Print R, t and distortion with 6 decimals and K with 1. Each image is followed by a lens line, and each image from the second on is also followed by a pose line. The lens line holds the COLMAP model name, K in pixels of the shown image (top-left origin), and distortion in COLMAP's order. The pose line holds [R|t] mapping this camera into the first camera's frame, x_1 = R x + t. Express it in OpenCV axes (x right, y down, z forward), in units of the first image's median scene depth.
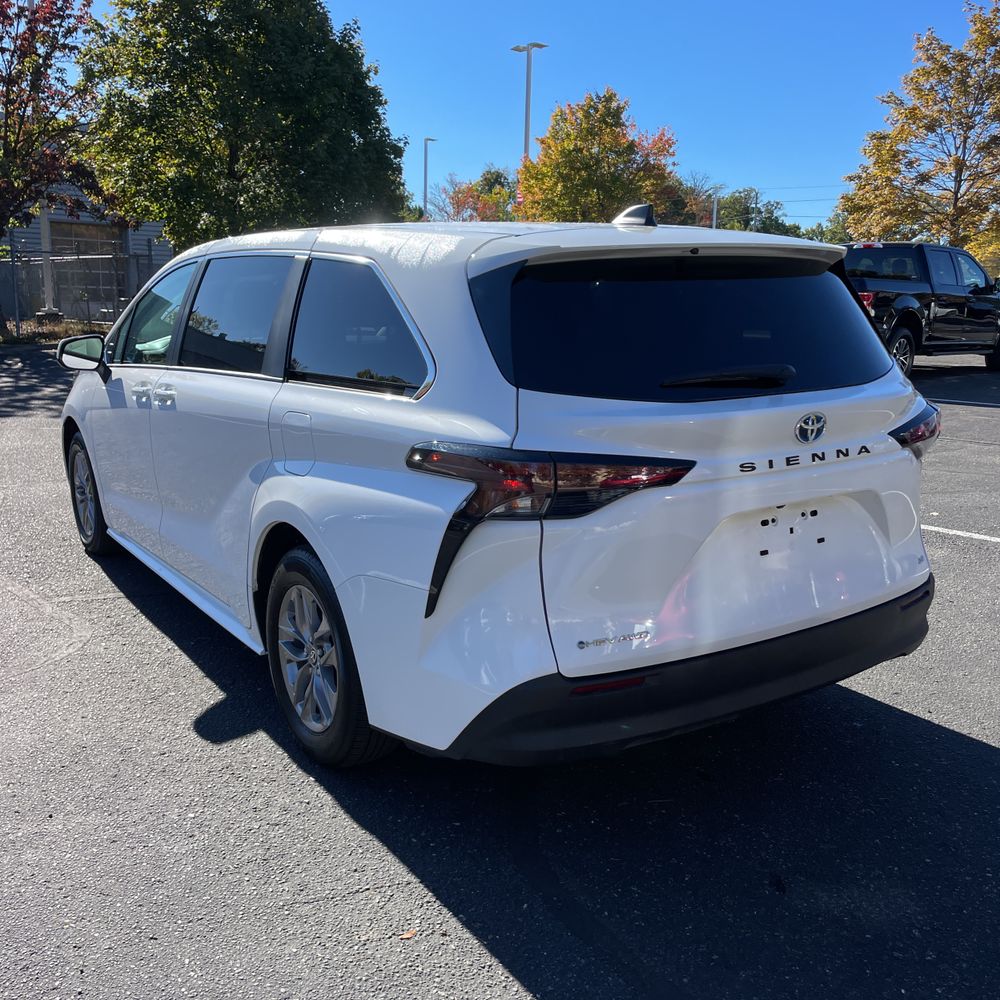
lens RADIAL K [[1018.2, 0, 485.2], [0, 1018.2, 497.9], [0, 0, 1]] dist [0.067685, -0.074016]
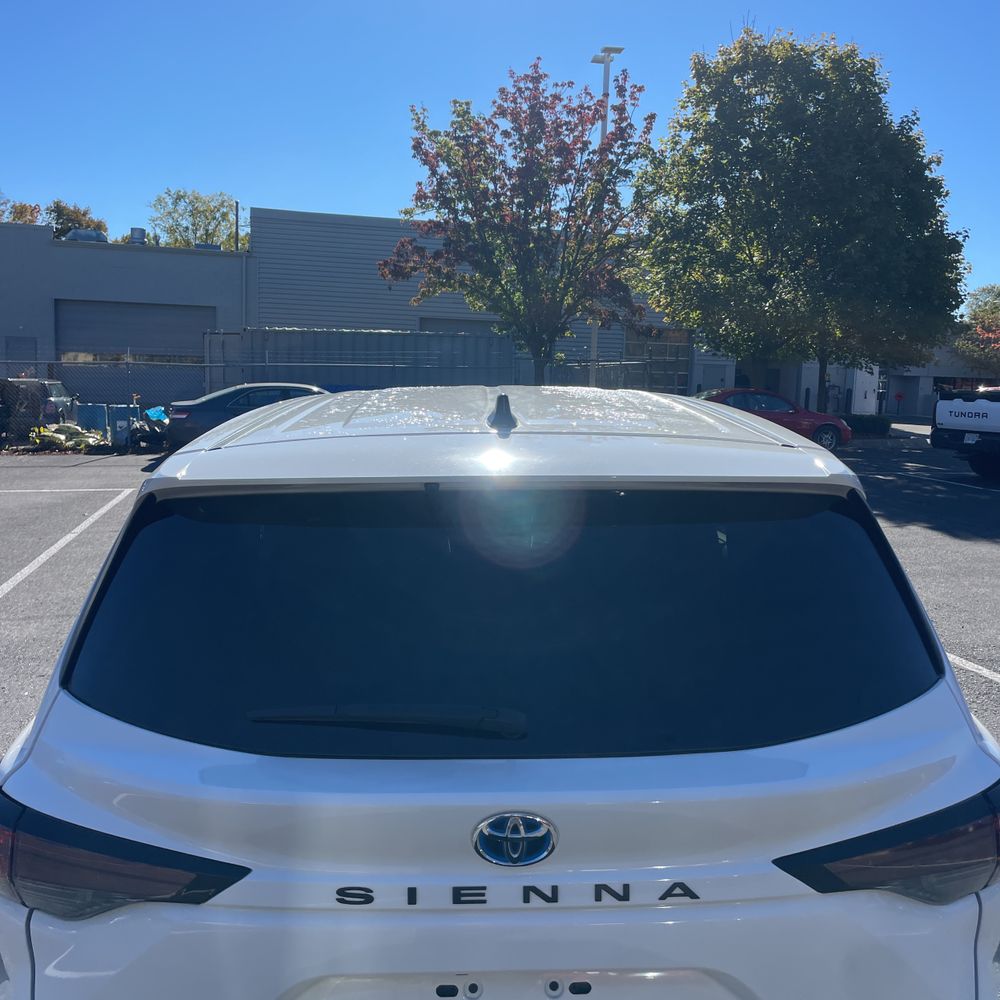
lens RADIAL K [[1008.8, 0, 505.4], [0, 1008.8, 503.4], [0, 0, 1]] dist [0.081593, -0.098405]
pose [[0.853011, 0.074525, -0.516544, 0.544514], [-0.116947, 0.991878, -0.050020, -0.202988], [0.508621, 0.103076, 0.854798, 0.506128]]
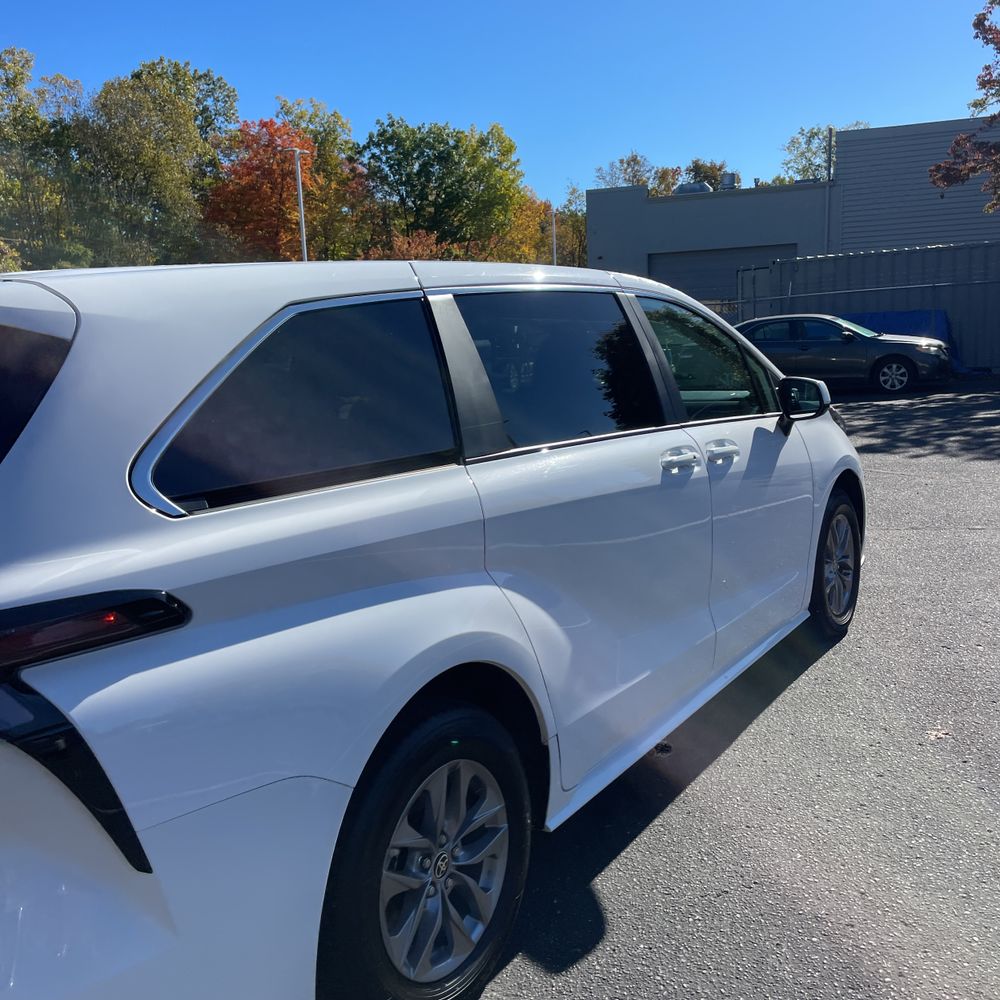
lens RADIAL K [[1012.5, 0, 500.1], [0, 1012.5, 516.0], [0, 0, 1]] dist [0.081757, -0.097943]
pose [[0.396119, 0.138031, -0.907765, 1.080349], [-0.131733, 0.986952, 0.092588, -0.253479], [0.908700, 0.082907, 0.409133, 1.210605]]
